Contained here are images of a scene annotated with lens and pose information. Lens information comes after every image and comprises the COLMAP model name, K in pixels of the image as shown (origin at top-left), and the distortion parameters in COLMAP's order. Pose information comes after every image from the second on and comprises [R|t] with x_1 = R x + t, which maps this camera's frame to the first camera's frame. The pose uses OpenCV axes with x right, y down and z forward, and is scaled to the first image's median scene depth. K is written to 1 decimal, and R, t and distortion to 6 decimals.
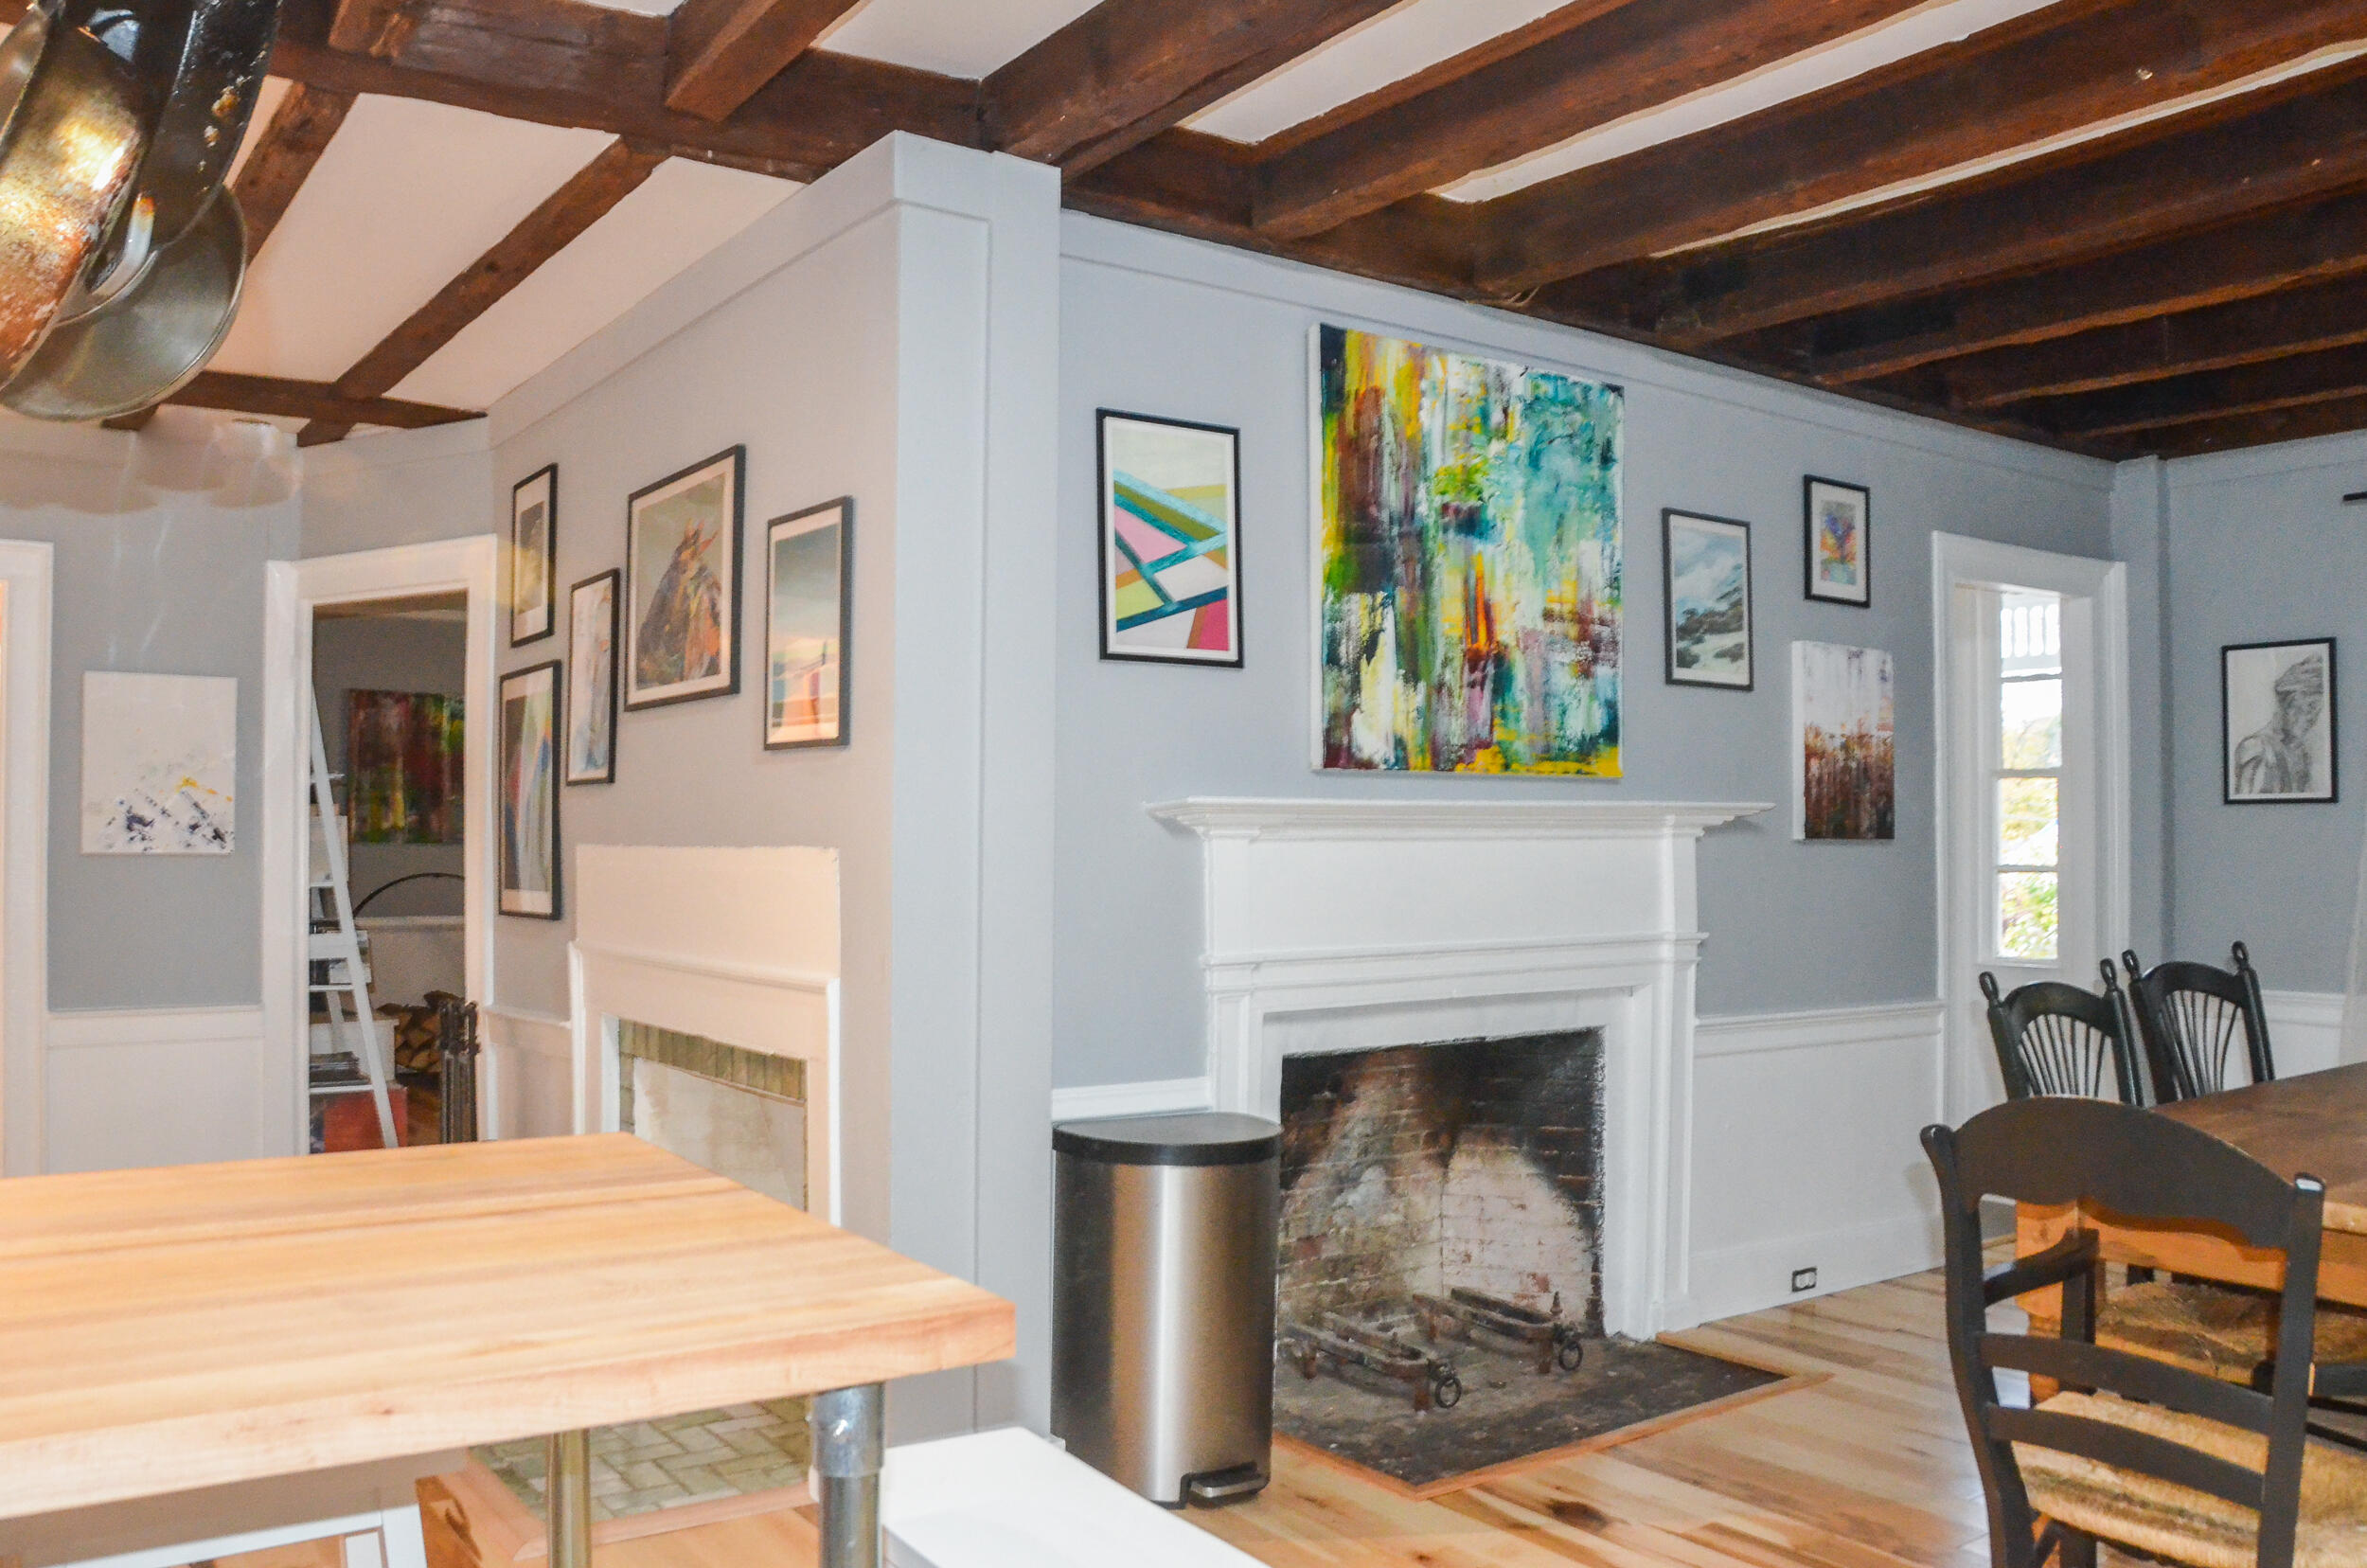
lens RADIAL K [[1860.3, 0, 1166.8], [0, 1860.3, 803.9], [0, 0, 1]] dist [-0.167895, 0.127715]
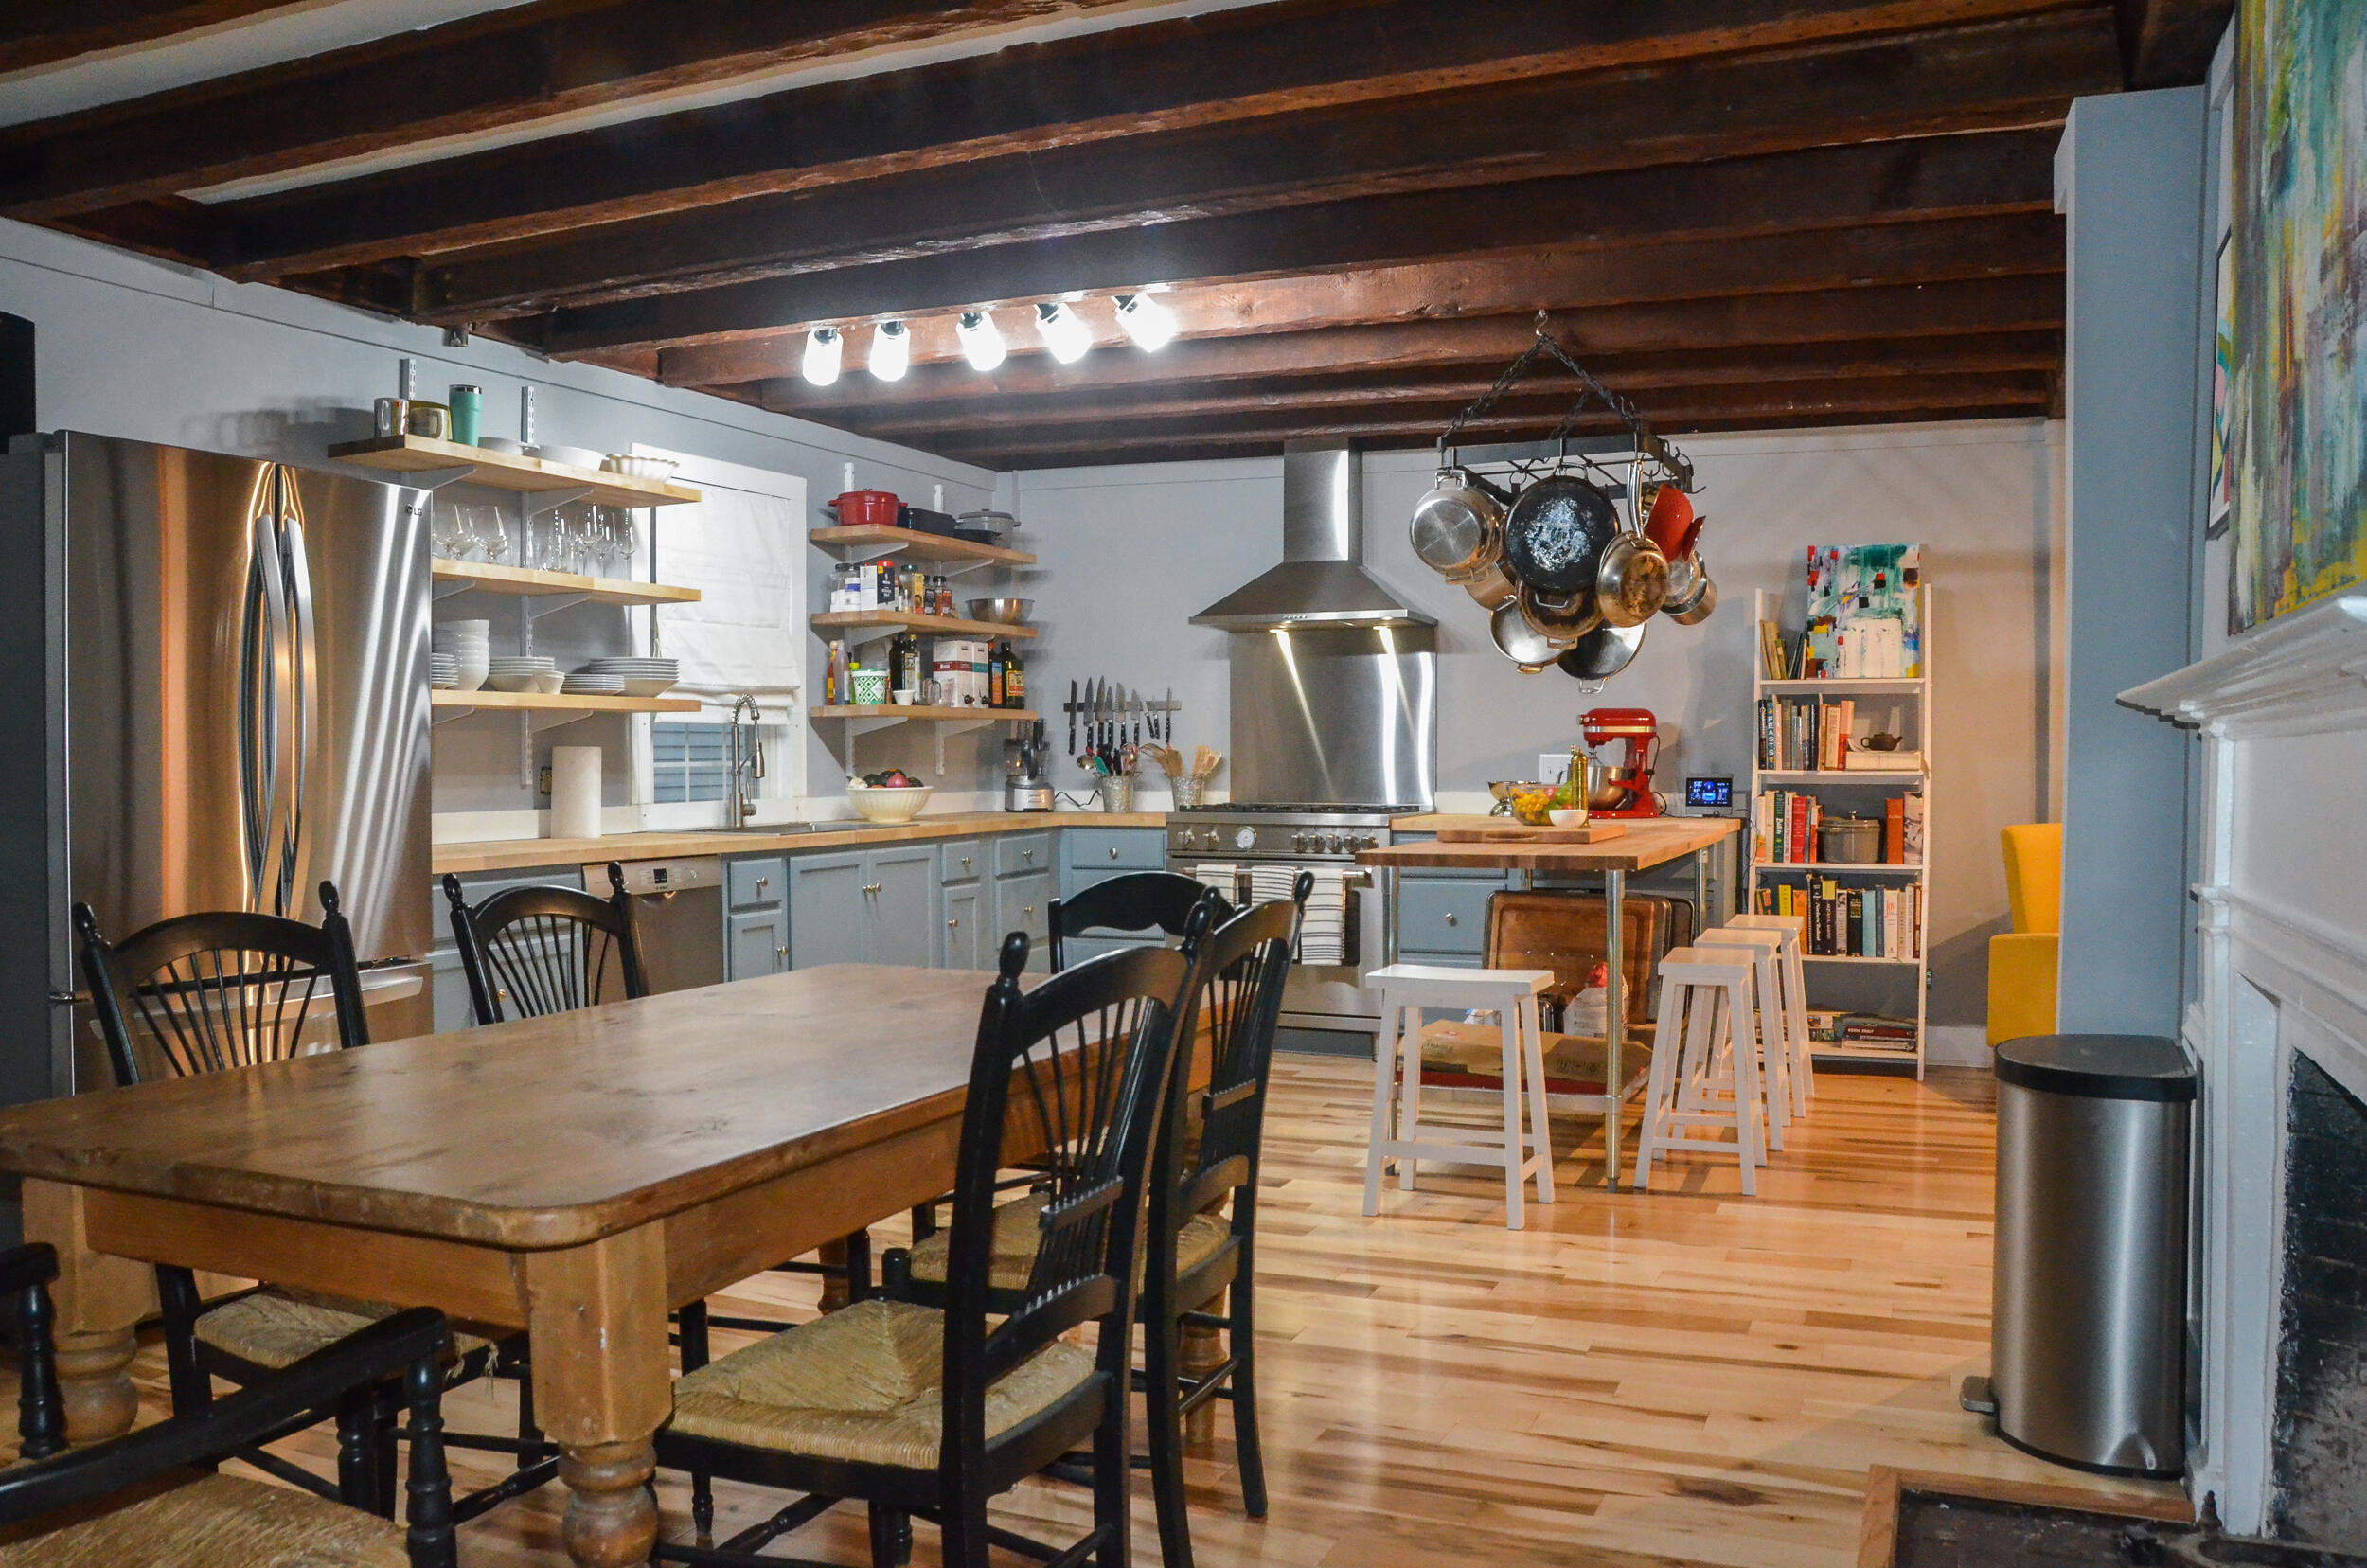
lens RADIAL K [[1840.7, 0, 1180.5], [0, 1840.7, 807.7], [0, 0, 1]] dist [-0.162769, 0.112052]
pose [[-0.847690, 0.010586, -0.530386, 0.717200], [0.002310, 0.999865, 0.016265, 0.028872], [0.530487, 0.012563, -0.847600, 1.246136]]
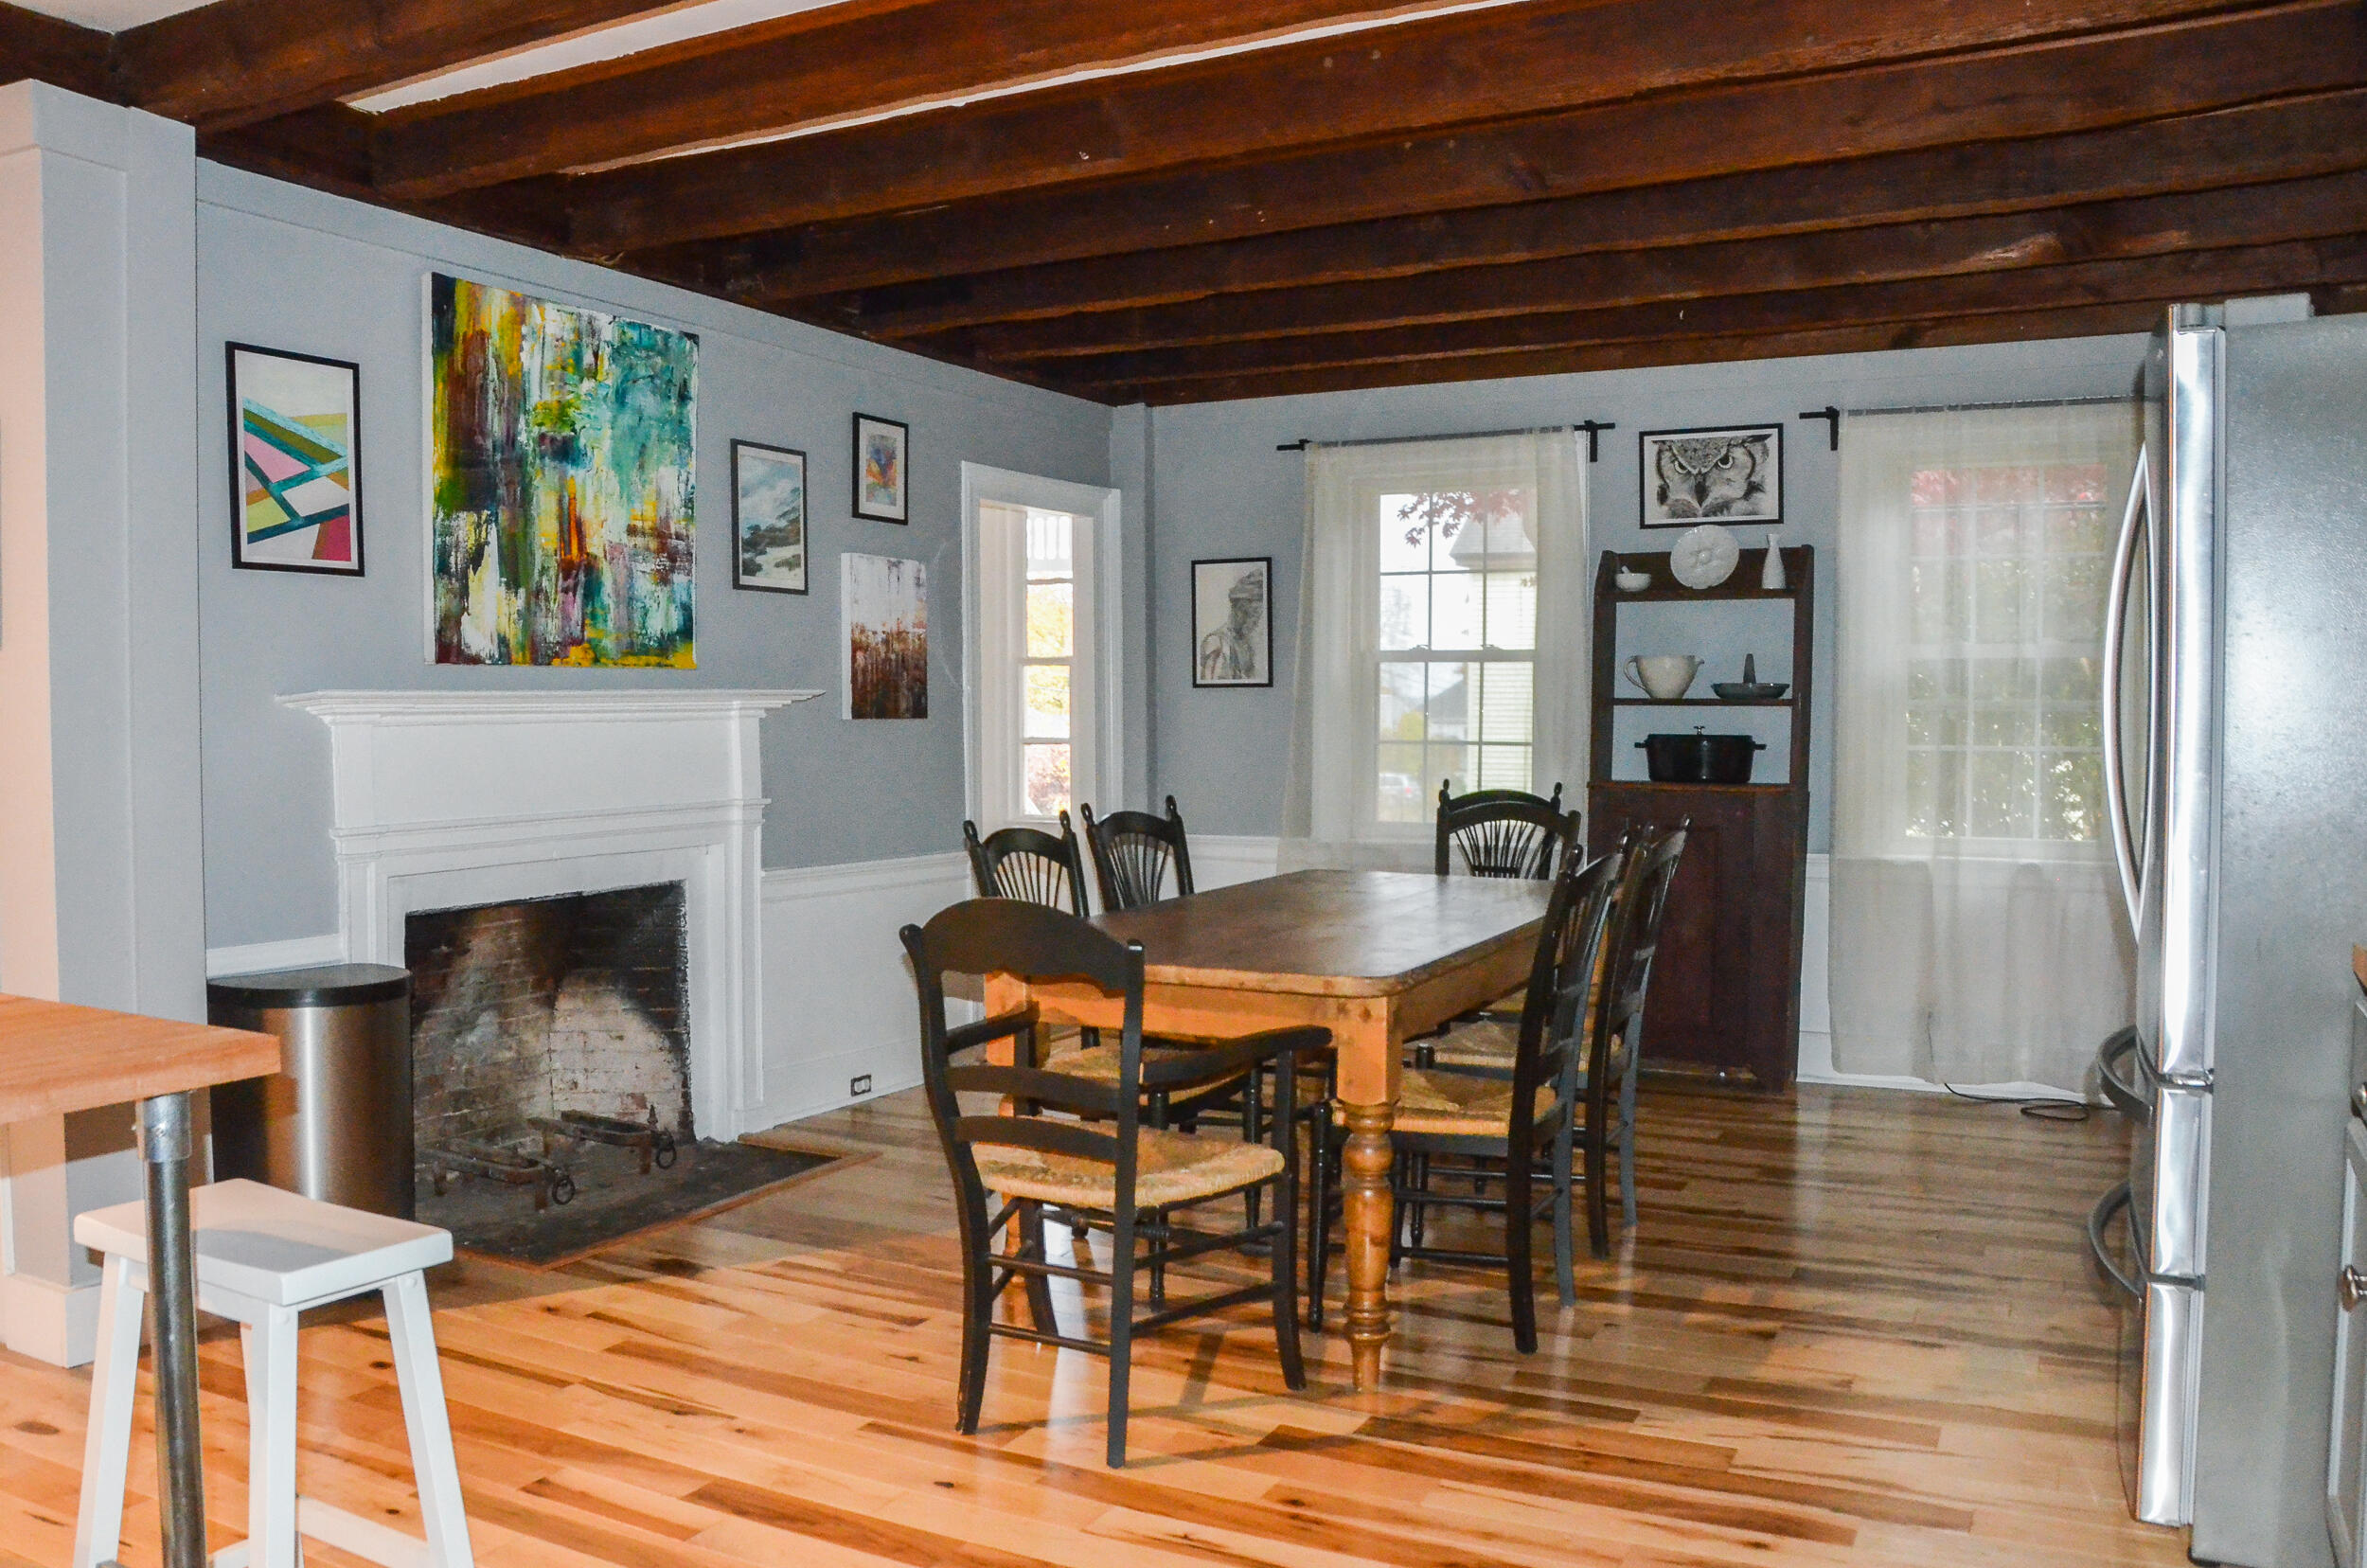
lens RADIAL K [[1860.3, 0, 1166.8], [0, 1860.3, 803.9], [0, 0, 1]] dist [-0.167895, 0.127715]
pose [[0.886709, -0.029281, 0.461399, -0.033401], [-0.001615, 0.997790, 0.066425, -0.007003], [-0.462325, -0.059645, 0.884702, -0.197527]]
